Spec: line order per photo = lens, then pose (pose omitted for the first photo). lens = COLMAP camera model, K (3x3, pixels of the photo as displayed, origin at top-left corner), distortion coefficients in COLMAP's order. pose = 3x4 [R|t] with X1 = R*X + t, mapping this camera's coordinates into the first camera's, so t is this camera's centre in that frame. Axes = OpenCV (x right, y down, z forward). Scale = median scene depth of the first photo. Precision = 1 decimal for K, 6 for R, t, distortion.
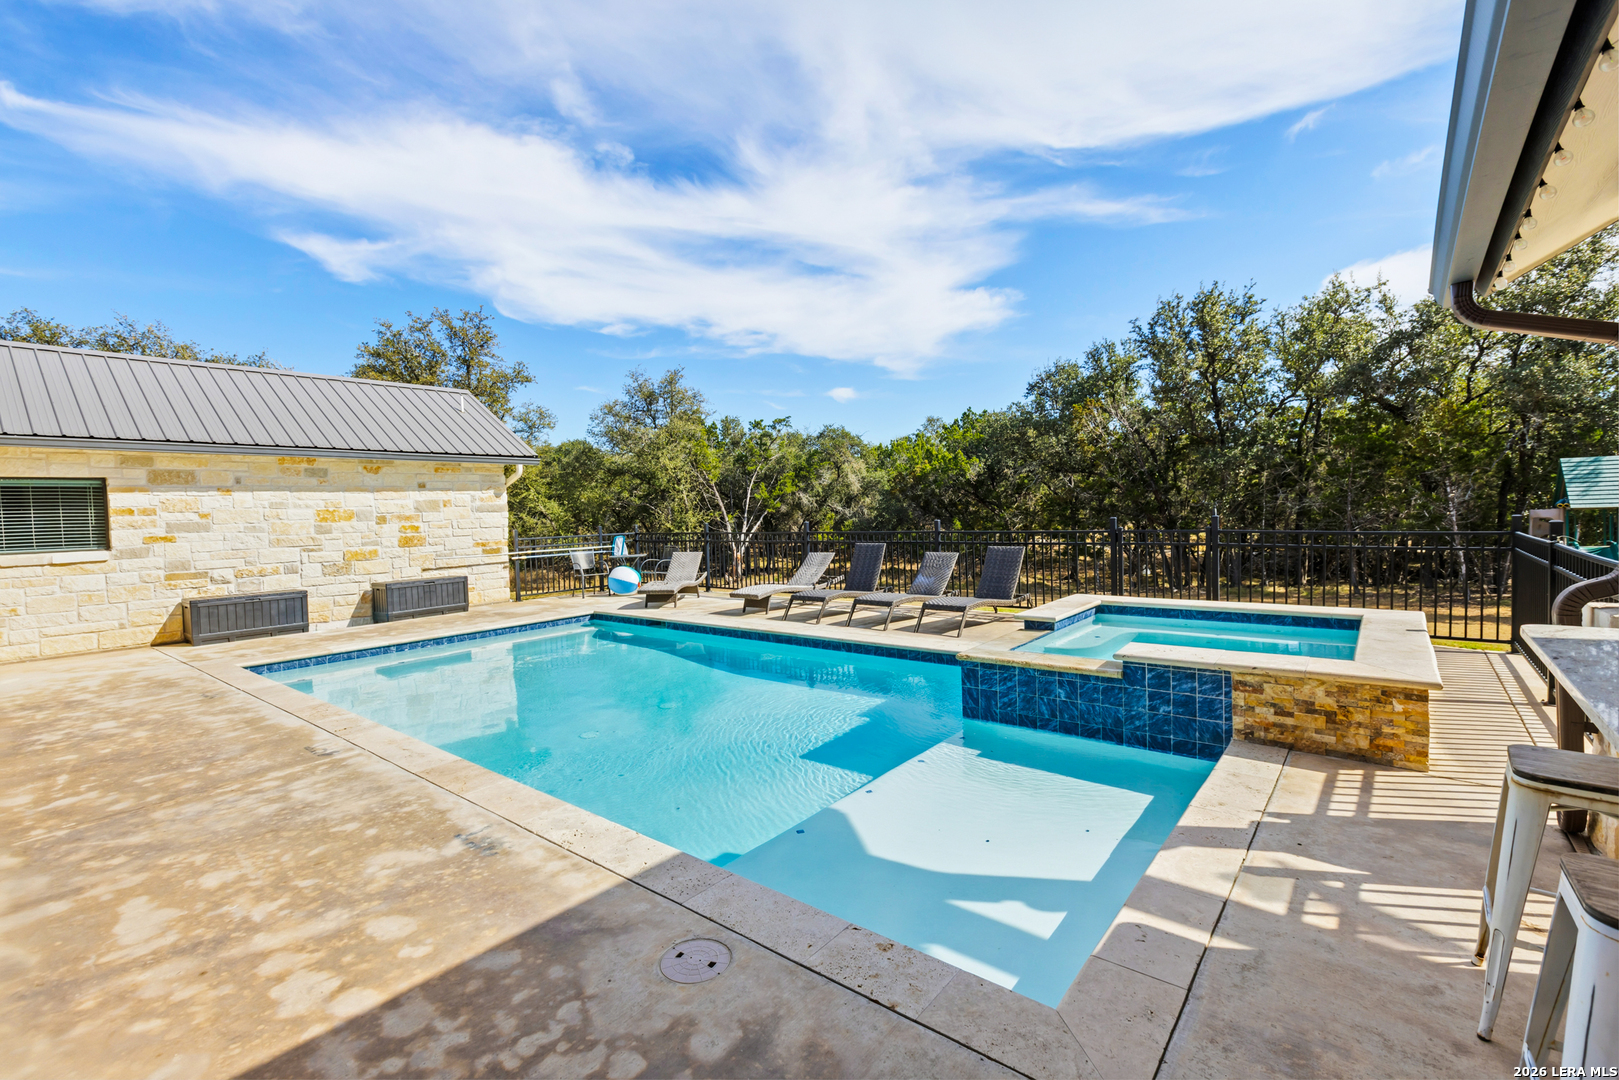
lens RADIAL K [[728.3, 0, 813.5], [0, 728.3, 527.1], [0, 0, 1]] dist [0.003007, -0.001273]
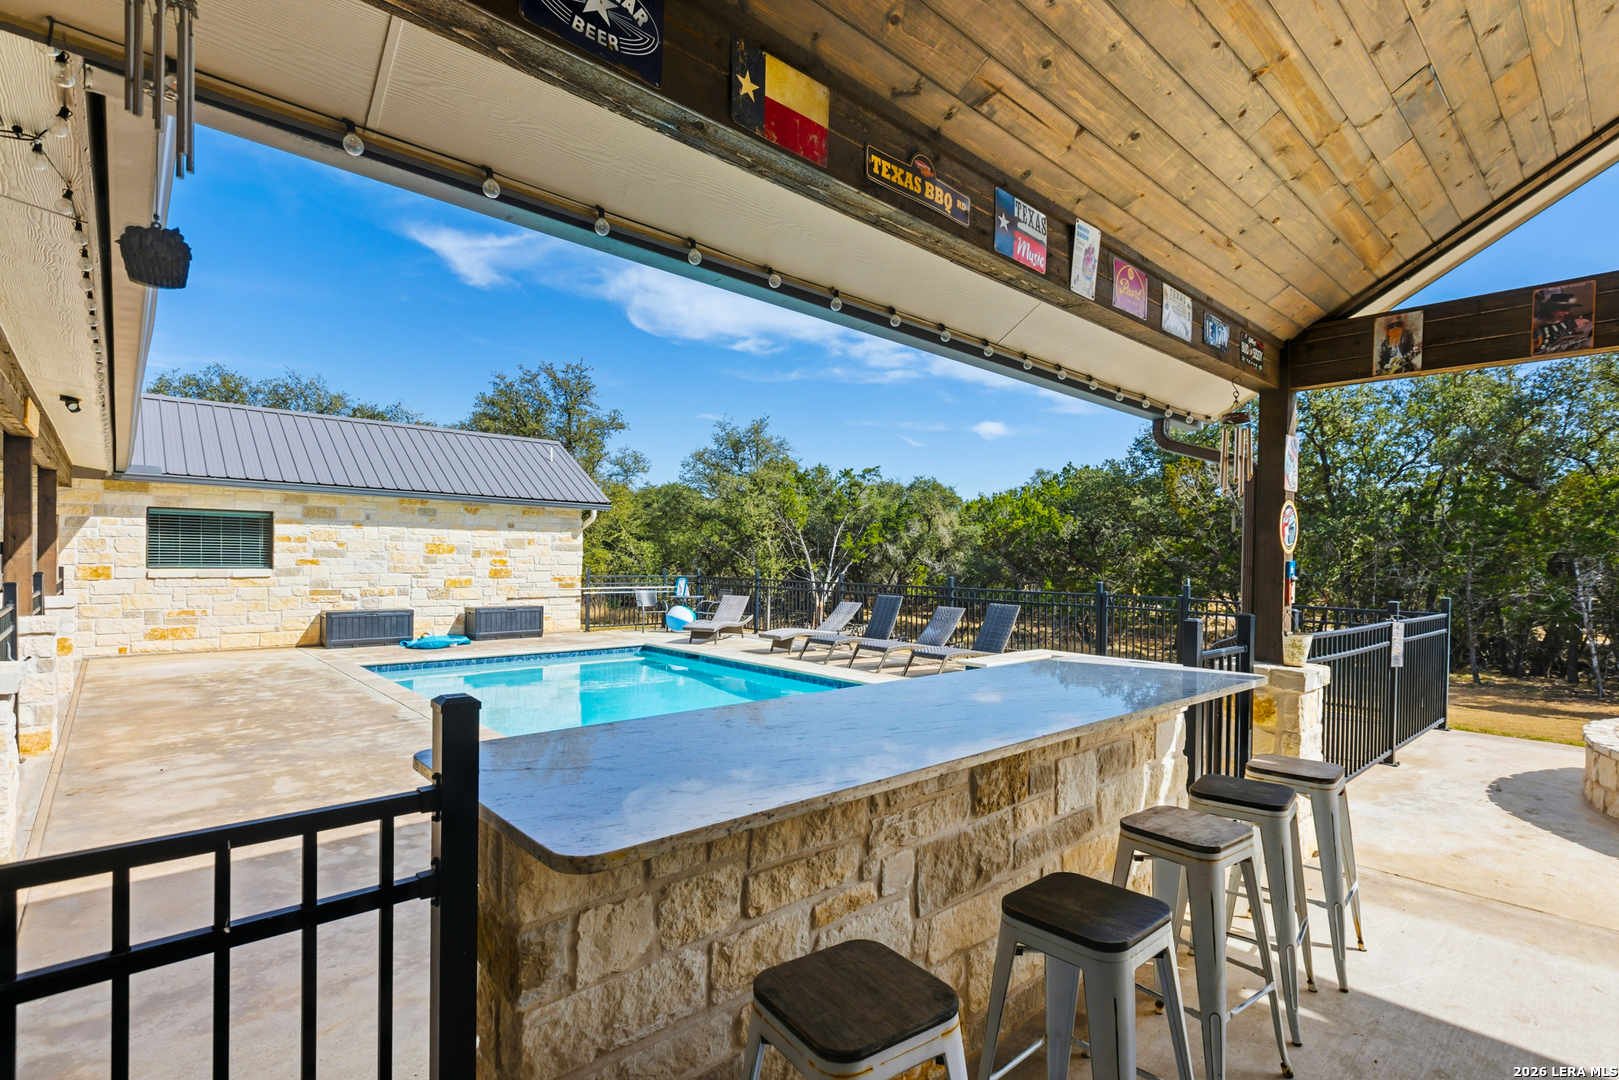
lens RADIAL K [[769.5, 0, 803.9], [0, 769.5, 558.0], [0, 0, 1]] dist [0.002713, 0.000460]
pose [[0.986484, 0.045189, -0.157501, 0.115080], [-0.049194, 0.998555, -0.021624, -0.002234], [0.156296, 0.029079, 0.987282, -0.130968]]
